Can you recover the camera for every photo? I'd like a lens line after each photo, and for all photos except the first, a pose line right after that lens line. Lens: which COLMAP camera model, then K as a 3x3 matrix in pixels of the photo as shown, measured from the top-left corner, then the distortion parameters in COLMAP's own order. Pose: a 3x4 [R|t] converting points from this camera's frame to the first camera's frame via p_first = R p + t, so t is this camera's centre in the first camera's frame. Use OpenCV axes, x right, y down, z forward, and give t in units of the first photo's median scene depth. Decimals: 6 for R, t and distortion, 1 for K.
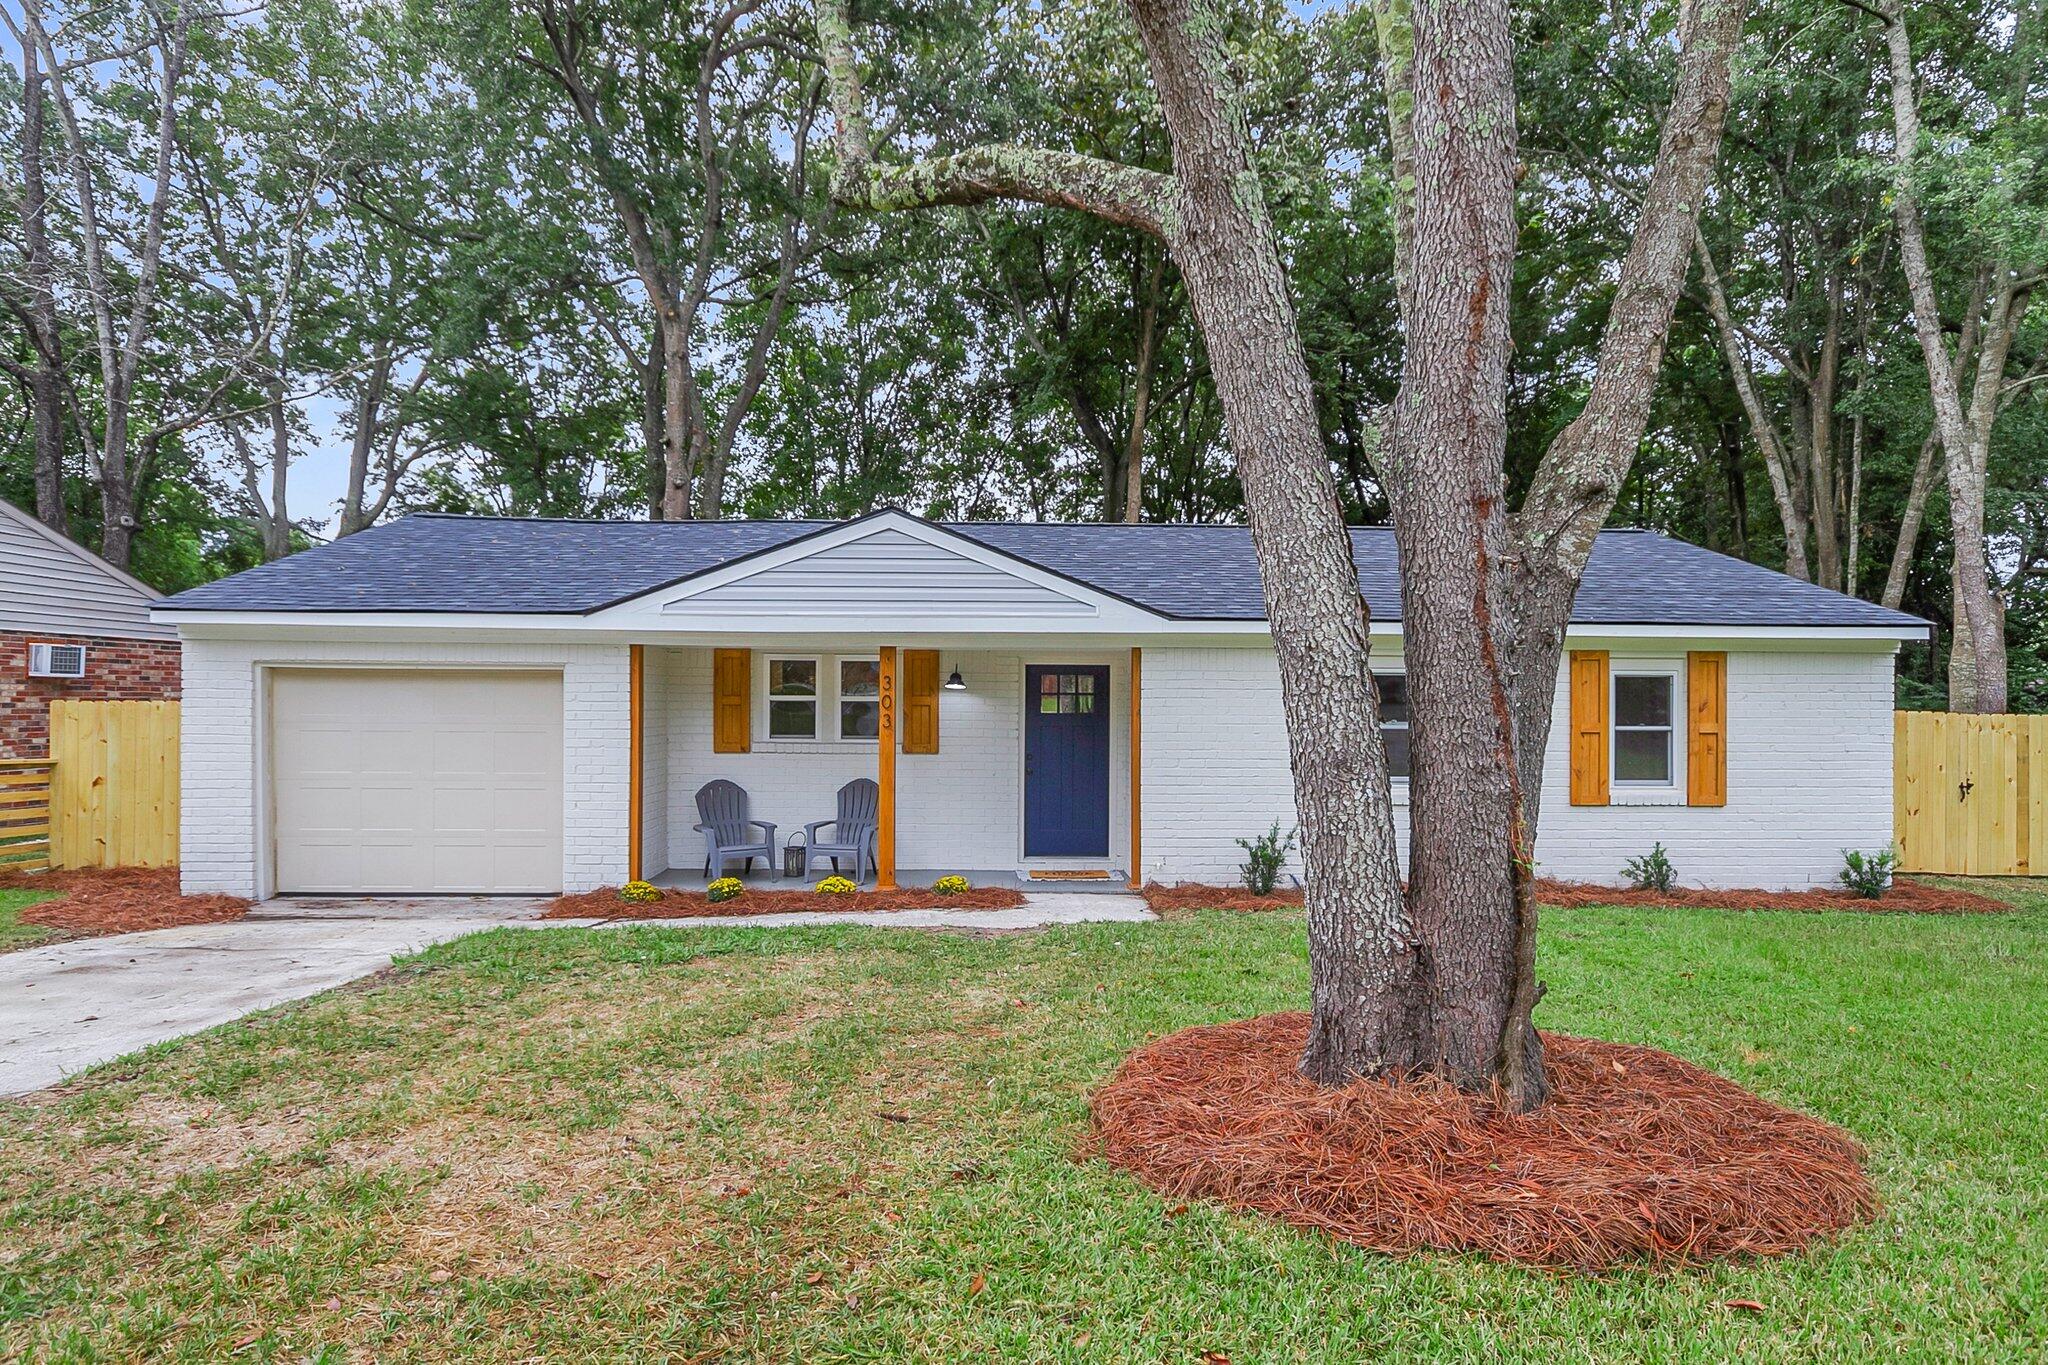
lens RADIAL K [[1158.4, 0, 1018.0], [0, 1158.4, 687.2], [0, 0, 1]] dist [0.002438, -0.002456]
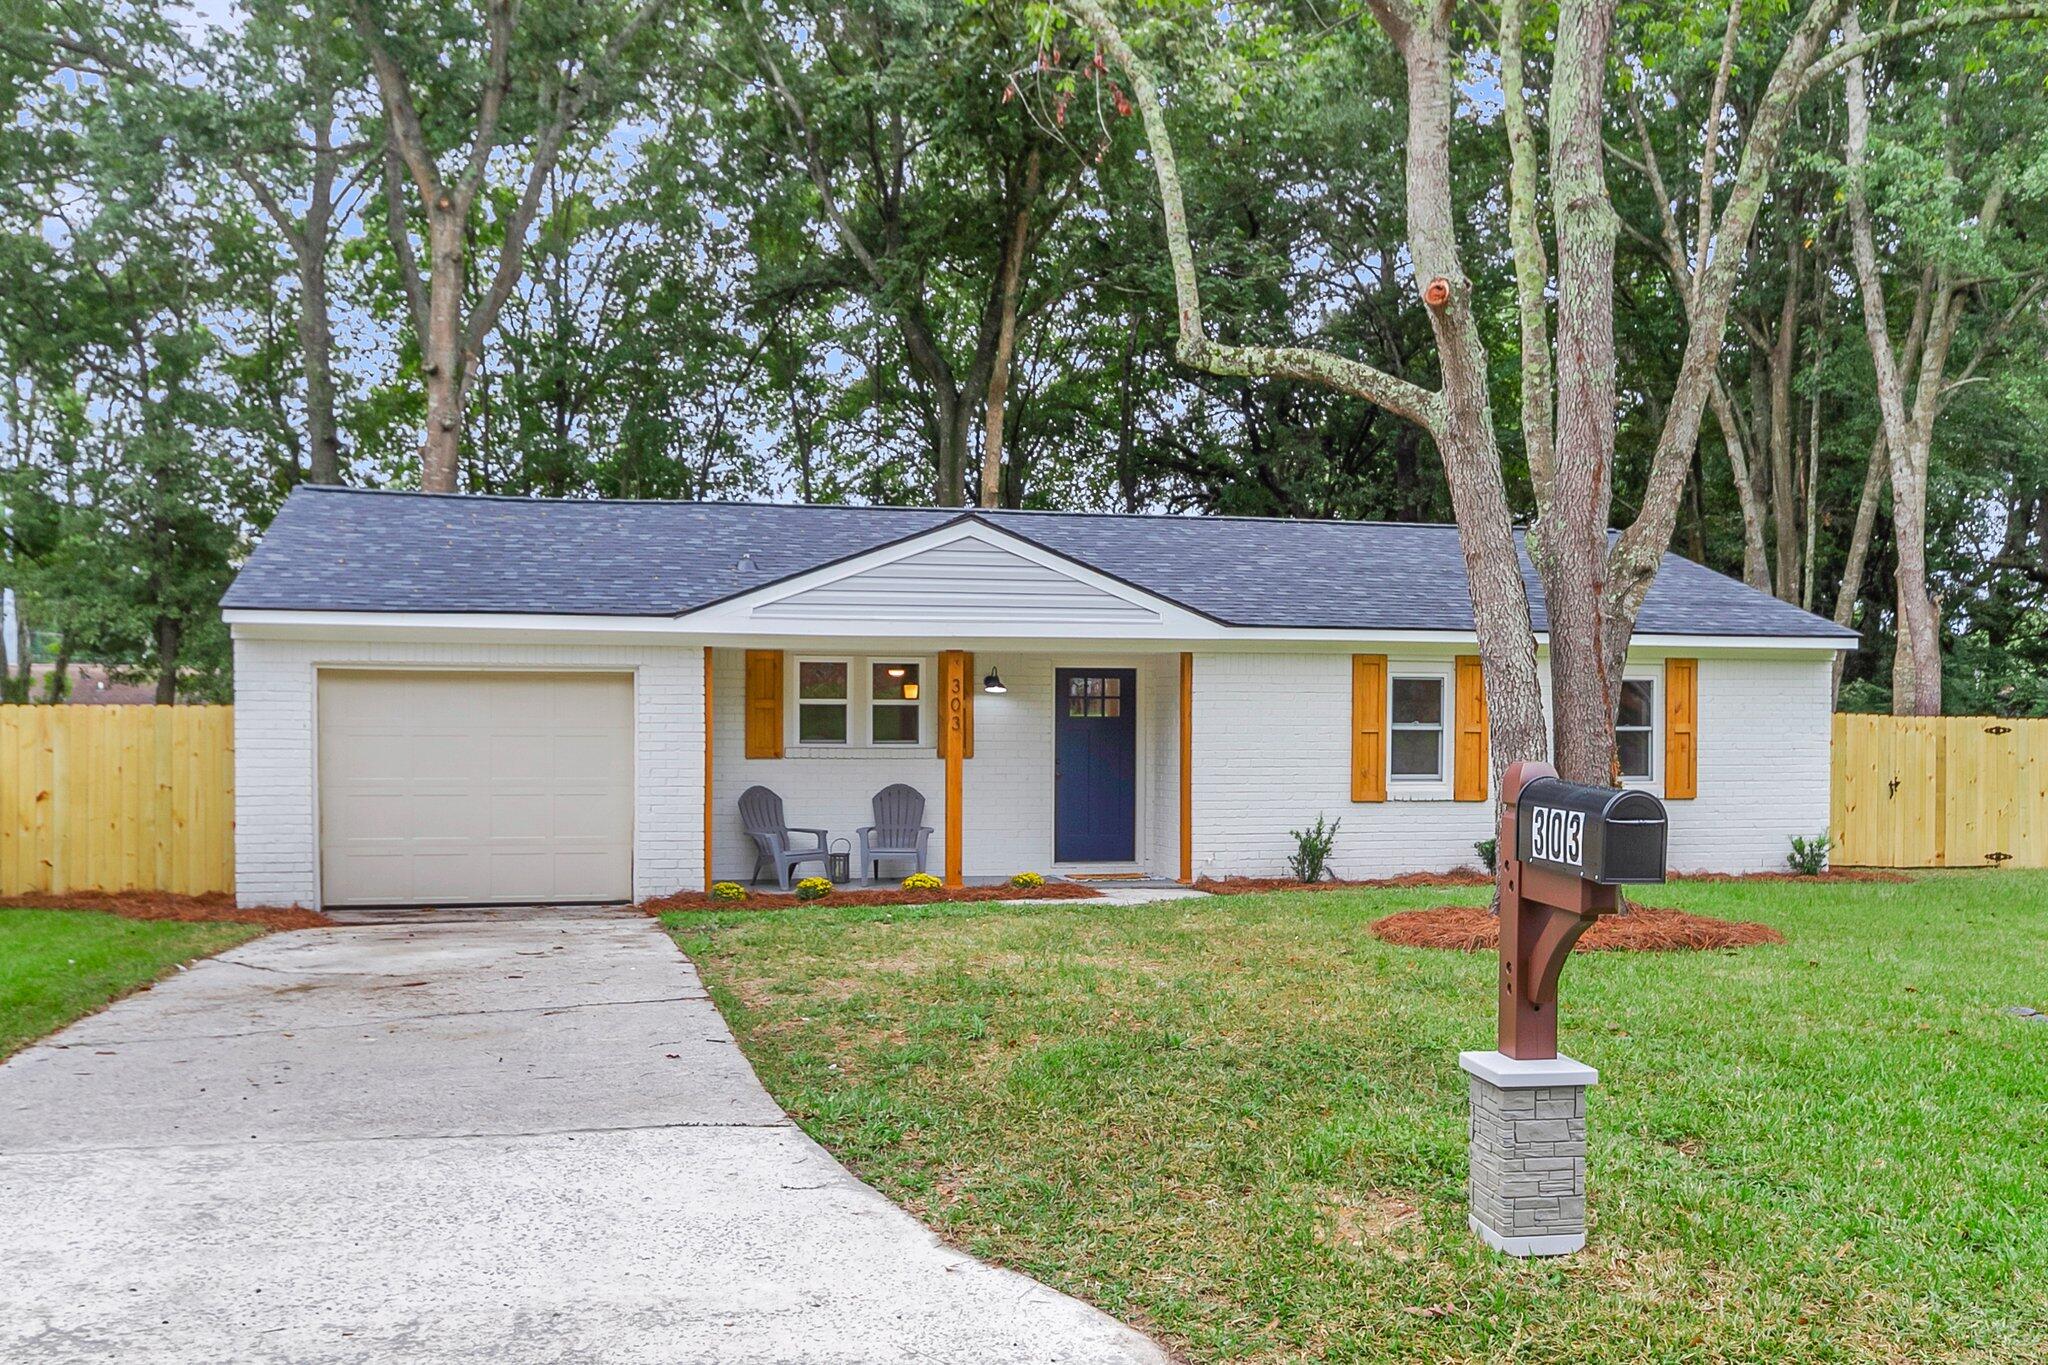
lens RADIAL K [[1858.6, 0, 1014.7], [0, 1858.6, 720.7], [0, 0, 1]] dist [0.004588, -0.027668]
pose [[0.977519, -0.002576, 0.210833, -0.388932], [-0.000401, 0.999901, 0.014076, 0.003660], [-0.210848, -0.013844, 0.977421, -0.581121]]
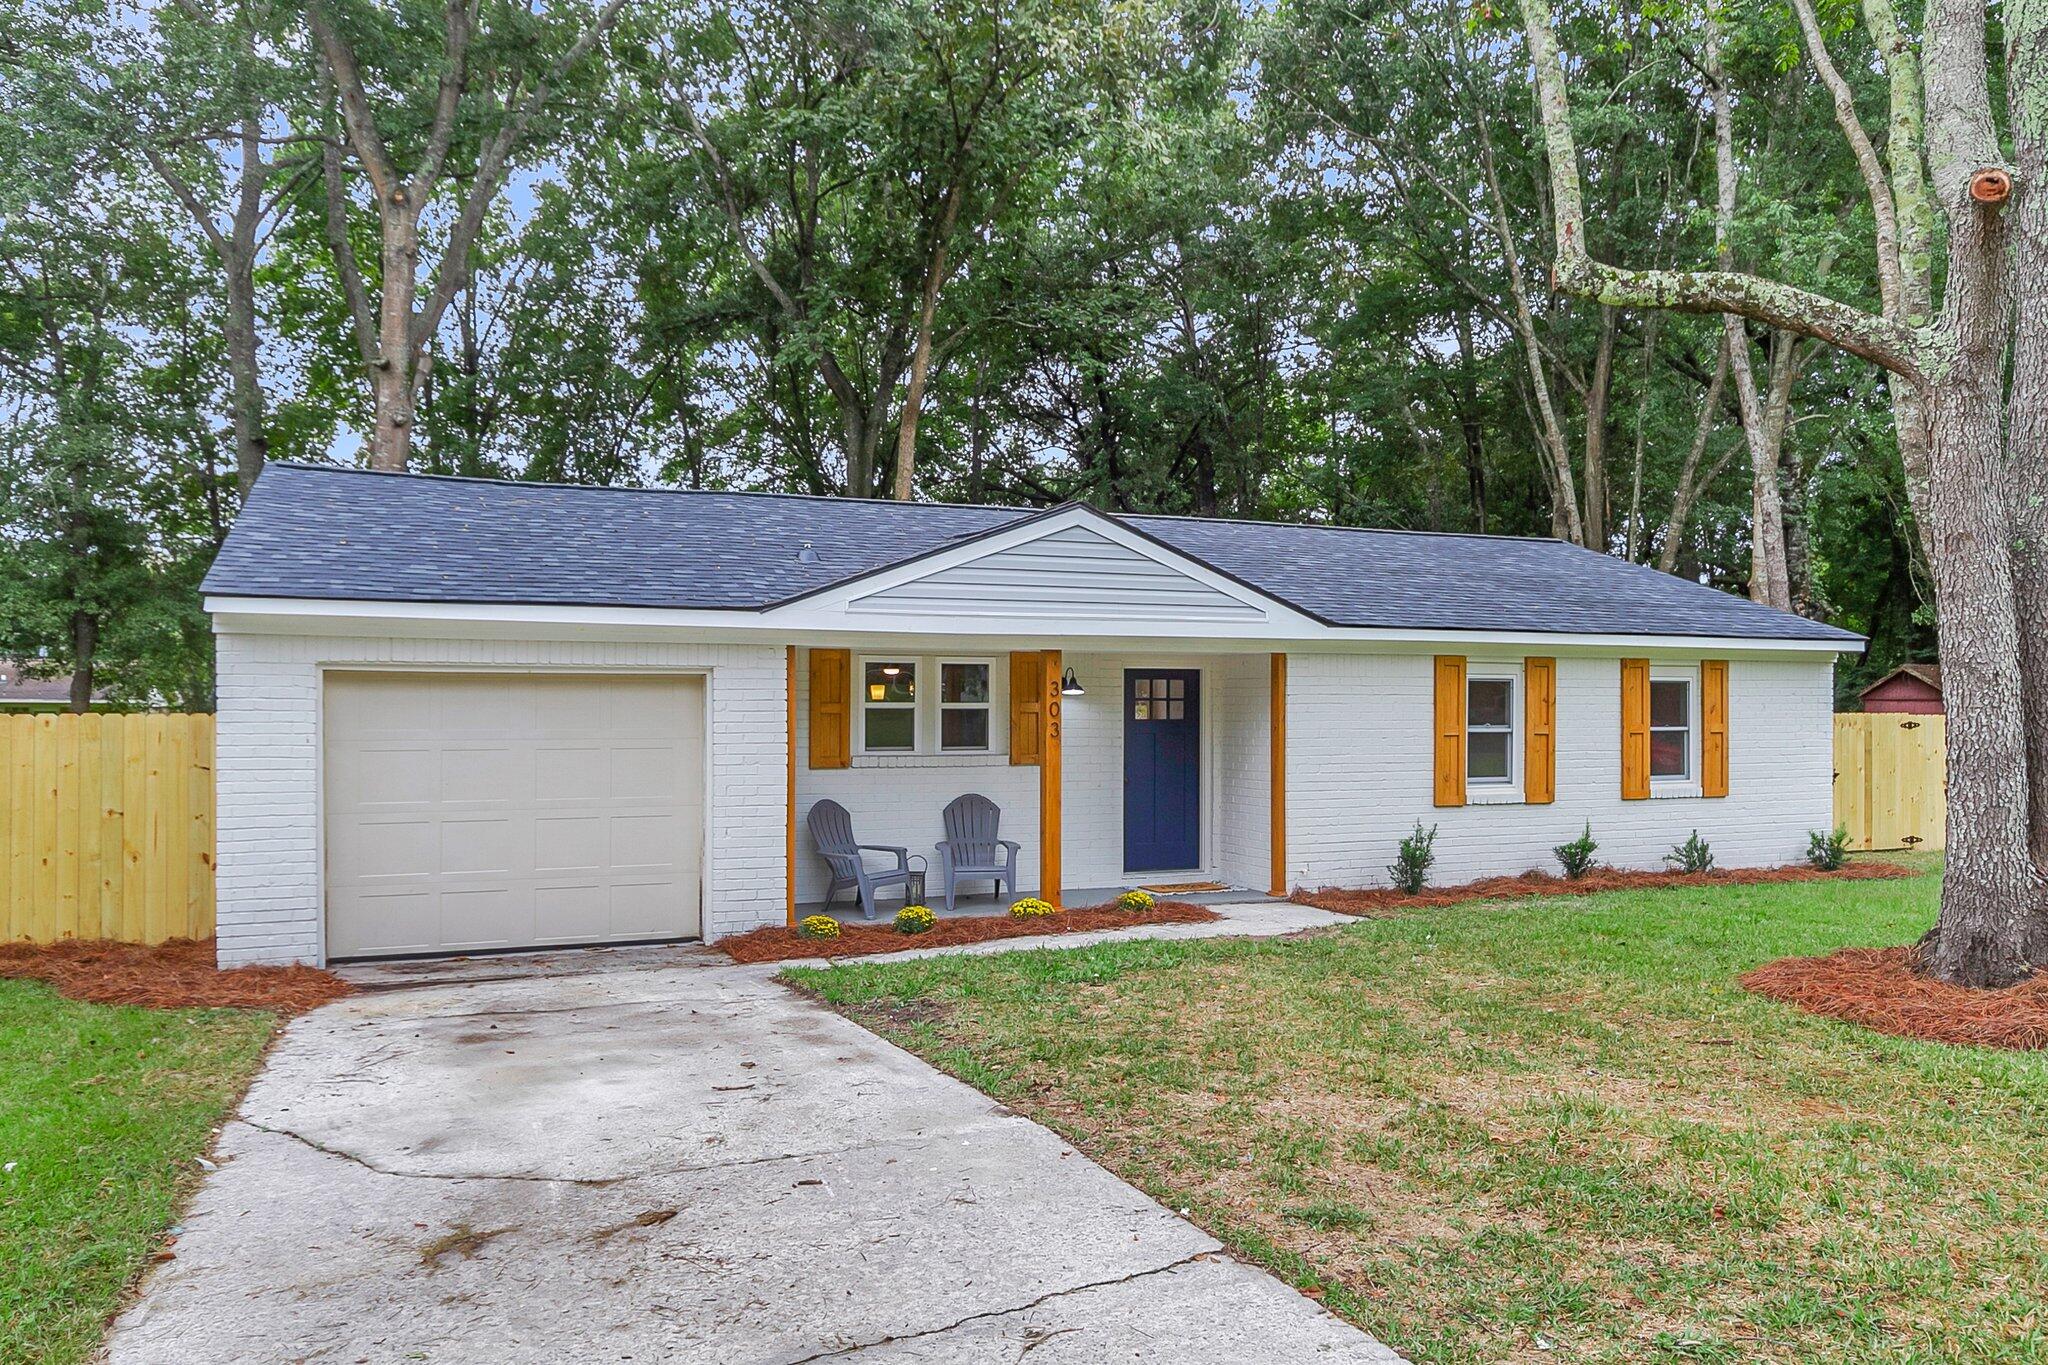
lens RADIAL K [[1455.9, 0, 1031.9], [0, 1455.9, 682.0], [0, 0, 1]] dist [-0.003368, 0.006650]
pose [[0.930926, 0.000271, 0.365208, -0.533054], [-0.000140, 1.000000, -0.000387, -0.008624], [-0.365208, 0.000309, 0.930926, -0.080092]]
